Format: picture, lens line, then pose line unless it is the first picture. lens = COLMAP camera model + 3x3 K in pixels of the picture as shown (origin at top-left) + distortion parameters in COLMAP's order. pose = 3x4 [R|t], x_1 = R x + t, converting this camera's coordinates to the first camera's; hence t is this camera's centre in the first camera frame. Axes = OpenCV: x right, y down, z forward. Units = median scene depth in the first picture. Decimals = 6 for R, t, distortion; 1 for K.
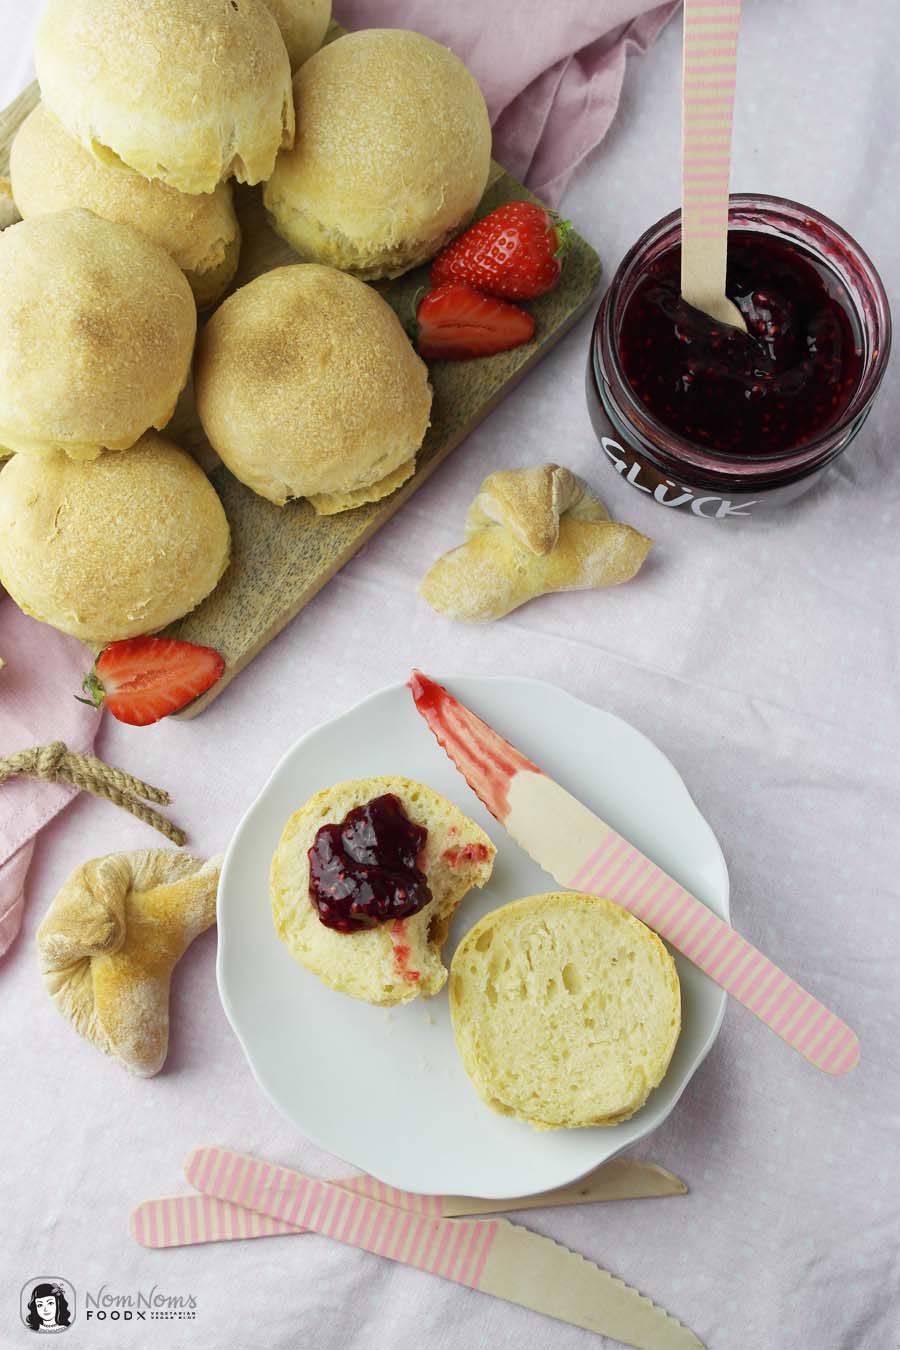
lens RADIAL K [[1532.3, 0, 450.0], [0, 1532.3, 675.0], [0, 0, 1]] dist [-0.003339, 0.224488]
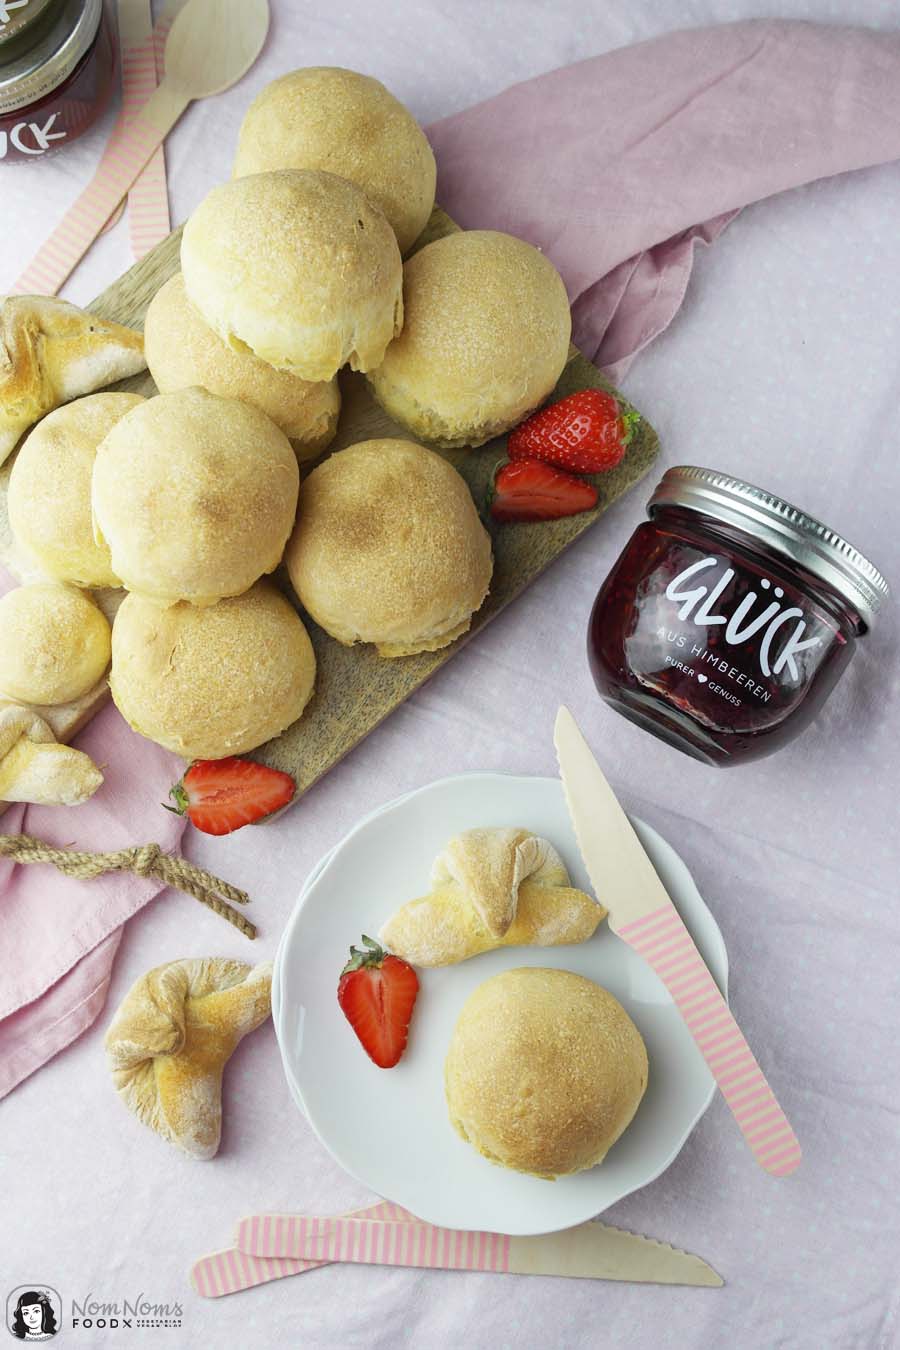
lens RADIAL K [[1535.2, 0, 450.0], [0, 1535.2, 675.0], [0, 0, 1]] dist [0.005121, 0.195384]
pose [[0.997421, 0.071420, 0.007122, -0.053087], [-0.071505, 0.997362, 0.012515, -0.108207], [-0.006209, -0.012992, 0.999896, -0.130430]]
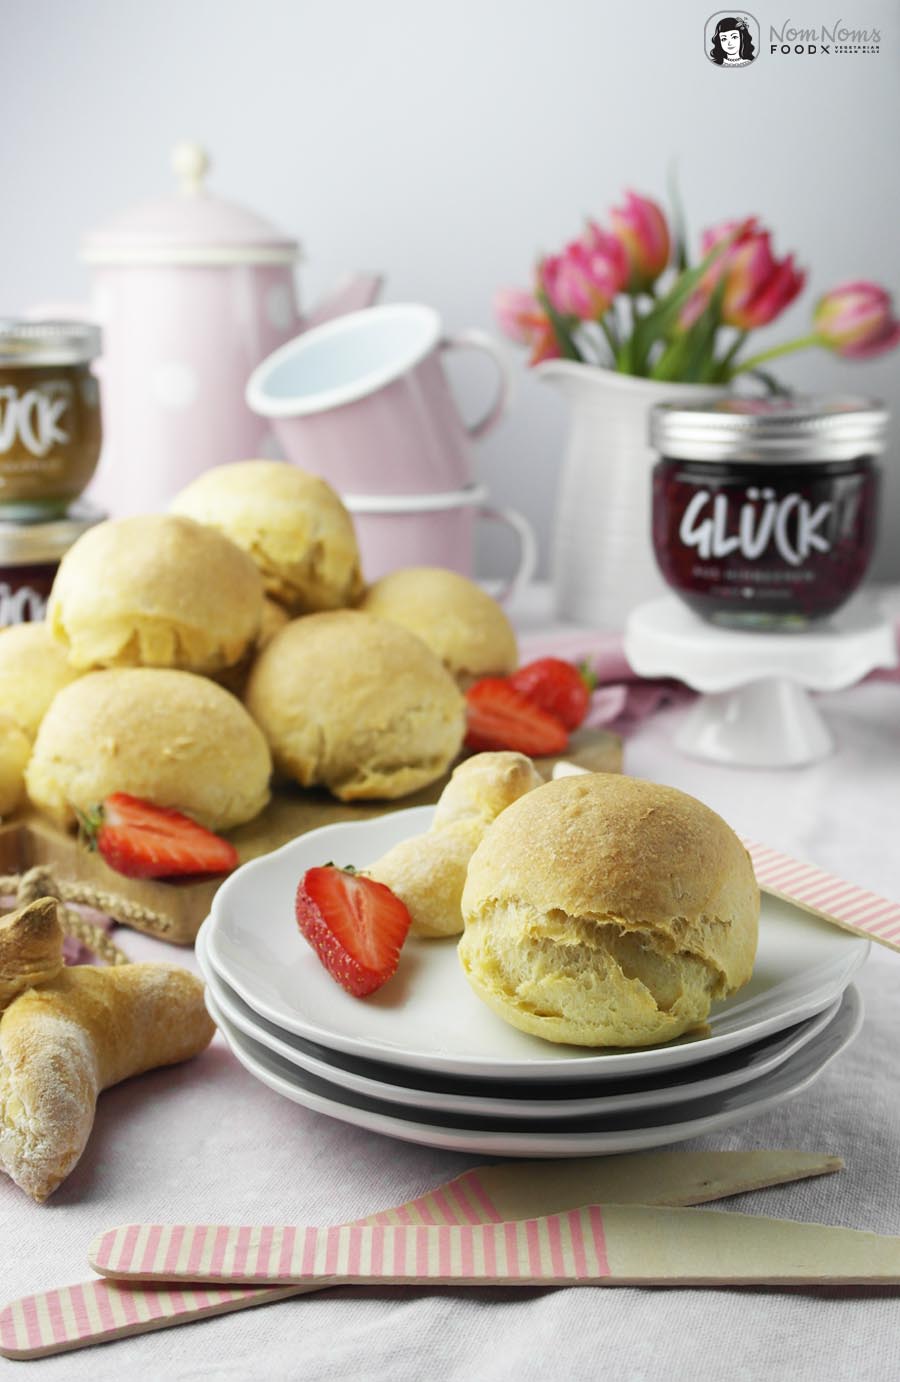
lens RADIAL K [[1529.6, 0, 450.0], [0, 1529.6, 691.0], [0, 0, 1]] dist [0.020560, 0.010733]
pose [[0.999804, 0.013238, 0.014711, -0.045158], [0.007644, 0.427322, -0.904067, 0.758866], [-0.018254, 0.904003, 0.427137, 0.528775]]
